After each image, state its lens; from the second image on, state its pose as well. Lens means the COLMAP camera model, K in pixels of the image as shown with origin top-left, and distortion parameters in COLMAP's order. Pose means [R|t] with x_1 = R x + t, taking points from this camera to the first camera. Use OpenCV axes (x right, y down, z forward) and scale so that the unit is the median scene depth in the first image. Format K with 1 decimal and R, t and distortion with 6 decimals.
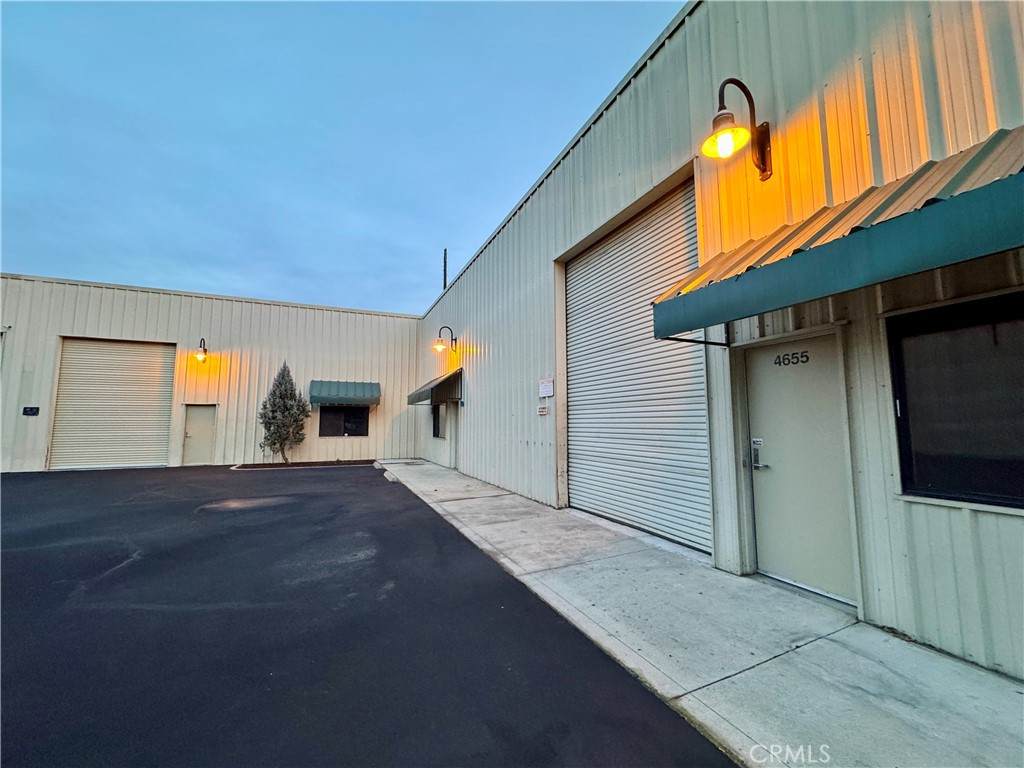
lens RADIAL K [[406.7, 0, 513.4], [0, 406.7, 381.1], [0, 0, 1]] dist [-0.001450, 0.000696]
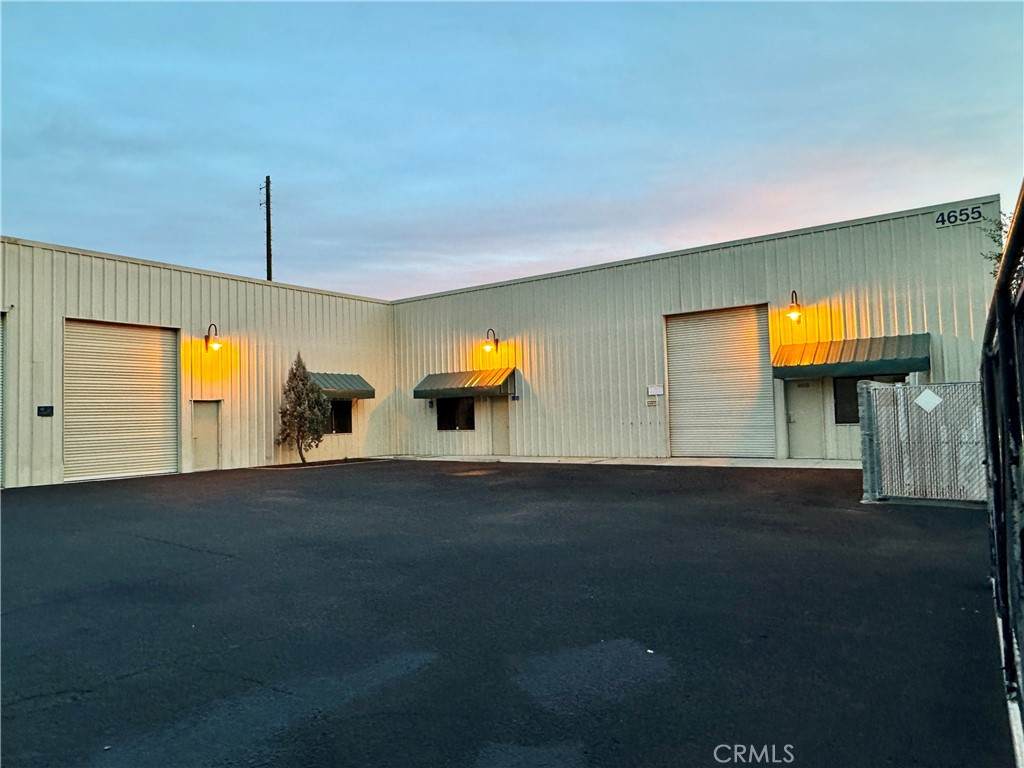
lens RADIAL K [[657.1, 0, 513.4], [0, 657.1, 384.2], [0, 0, 1]] dist [-0.007289, -0.000989]
pose [[0.860116, 0.002125, 0.510094, -0.974381], [-0.026734, 0.998805, 0.040917, -0.054350], [-0.509398, -0.048830, 0.859145, -0.556587]]
